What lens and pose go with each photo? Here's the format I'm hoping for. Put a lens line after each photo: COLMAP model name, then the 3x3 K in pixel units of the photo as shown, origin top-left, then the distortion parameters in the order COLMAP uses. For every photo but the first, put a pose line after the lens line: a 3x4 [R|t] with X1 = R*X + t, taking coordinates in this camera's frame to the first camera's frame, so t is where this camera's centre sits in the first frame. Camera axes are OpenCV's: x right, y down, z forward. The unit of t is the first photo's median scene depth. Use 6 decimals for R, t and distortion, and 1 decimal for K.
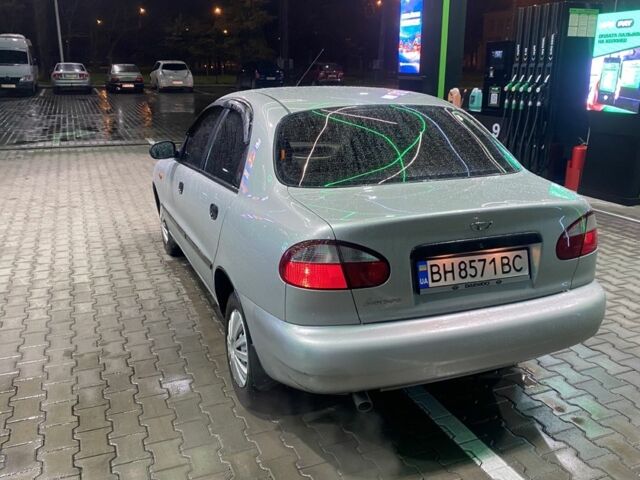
lens RADIAL K [[606.1, 0, 325.6], [0, 606.1, 223.8], [0, 0, 1]] dist [0.012519, 0.006338]
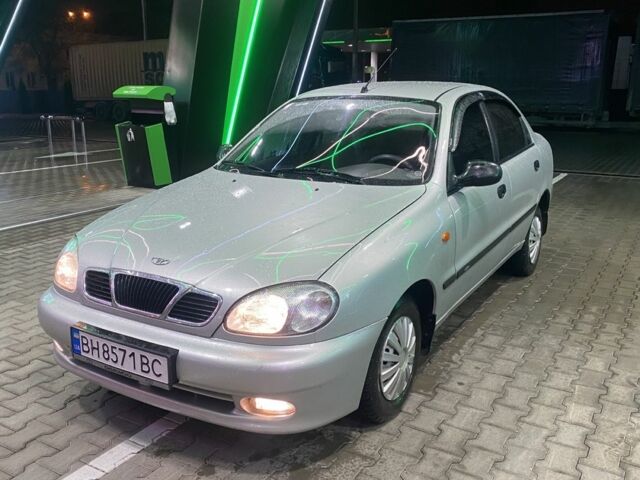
lens RADIAL K [[617.4, 0, 320.0], [0, 617.4, 240.0], [0, 0, 1]] dist [0.053647, -0.108290]
pose [[-0.595962, -0.201565, 0.777303, -0.665276], [0.197387, 0.901514, 0.385112, -0.332816], [-0.778375, 0.382942, -0.497482, 1.386756]]
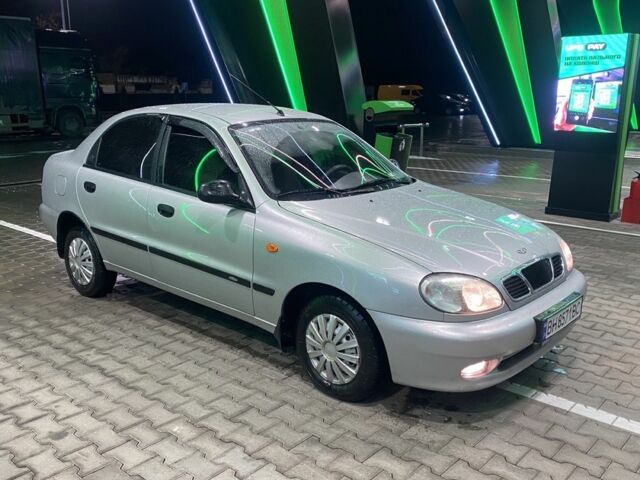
lens RADIAL K [[617.4, 0, 320.0], [0, 617.4, 240.0], [0, 0, 1]] dist [0.053647, -0.108290]
pose [[-0.897661, 0.094138, -0.430514, 0.298028], [-0.118966, 0.888880, 0.442424, -0.426277], [0.424324, 0.448363, -0.786714, 1.672391]]
